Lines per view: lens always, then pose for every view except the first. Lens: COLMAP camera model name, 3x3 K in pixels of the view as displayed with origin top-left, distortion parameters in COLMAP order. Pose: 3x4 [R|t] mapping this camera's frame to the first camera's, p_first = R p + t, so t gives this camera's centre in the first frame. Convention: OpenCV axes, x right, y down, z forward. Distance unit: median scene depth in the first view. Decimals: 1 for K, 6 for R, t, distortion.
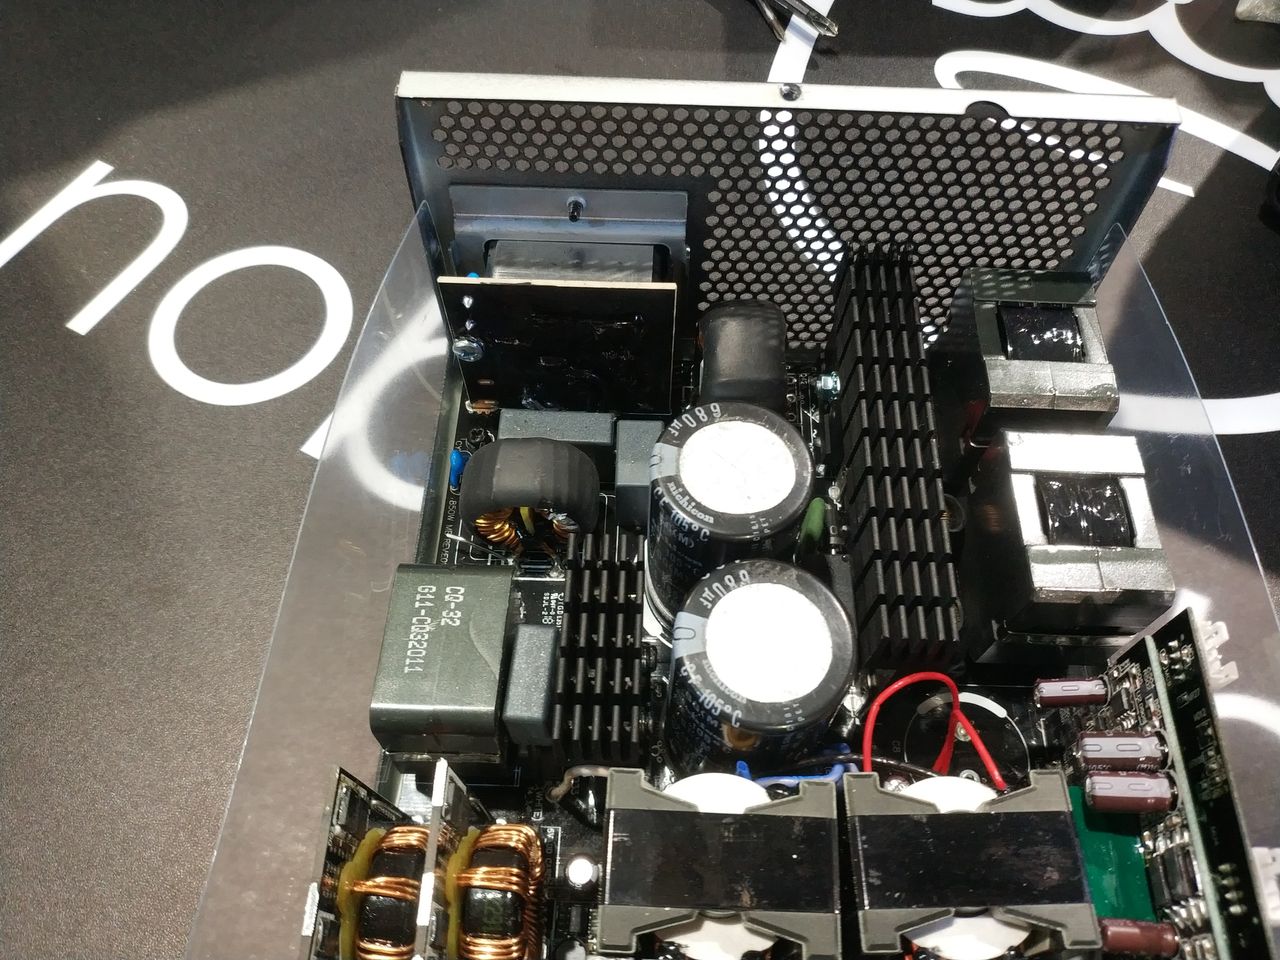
lens RADIAL K [[1017.0, 0, 676.8], [0, 1017.0, 487.8], [0, 0, 1]] dist [0.032872, -0.108230]
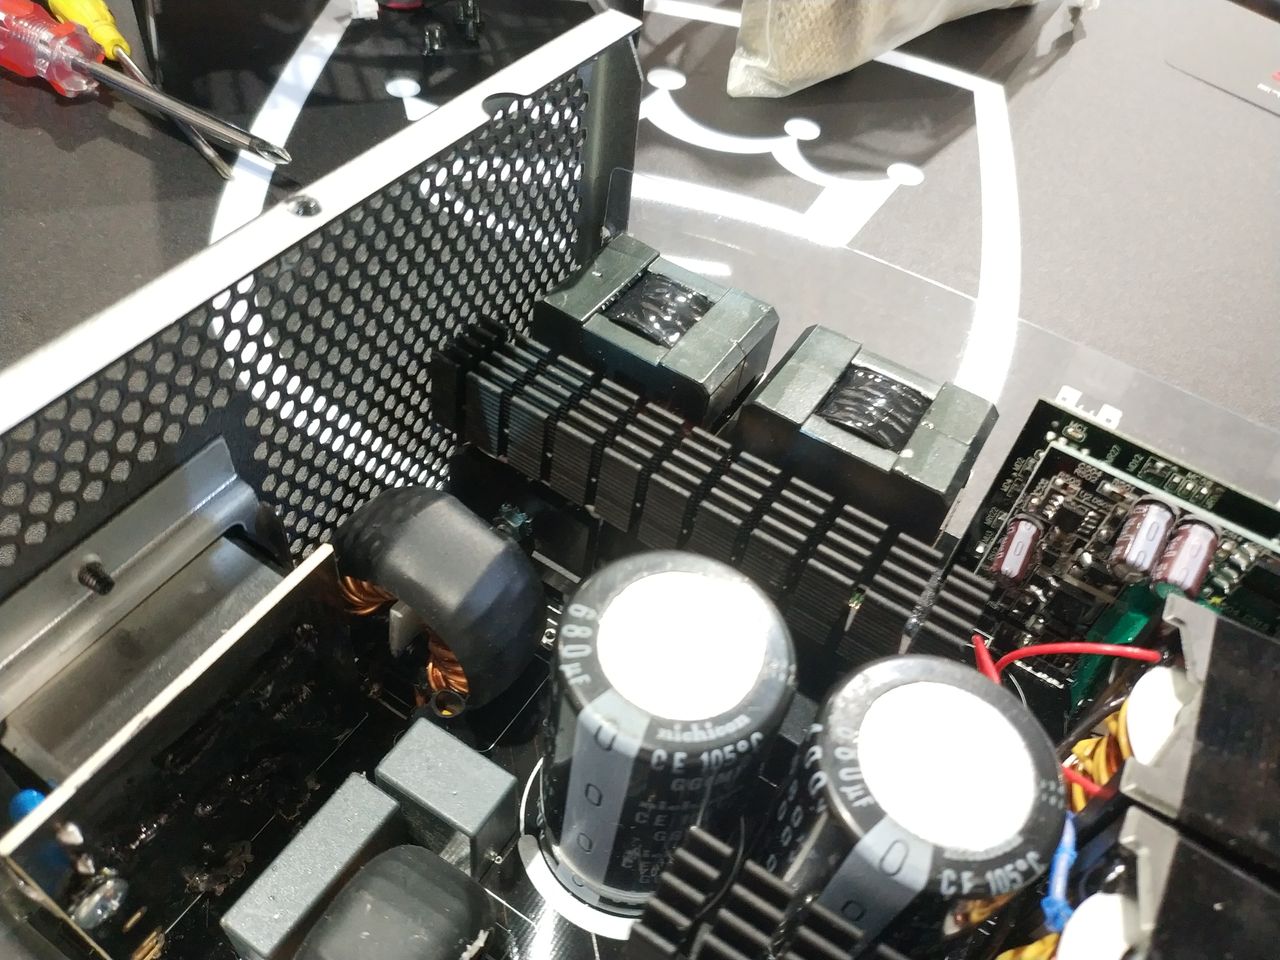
lens RADIAL K [[1017.0, 0, 661.6], [0, 1017.0, 468.0], [0, 0, 1]] dist [0.032872, -0.108230]
pose [[0.511798, -0.621393, 0.593240, -0.237002], [0.686529, 0.710949, 0.152409, -0.184796], [-0.516469, 0.329274, 0.790467, 0.368102]]
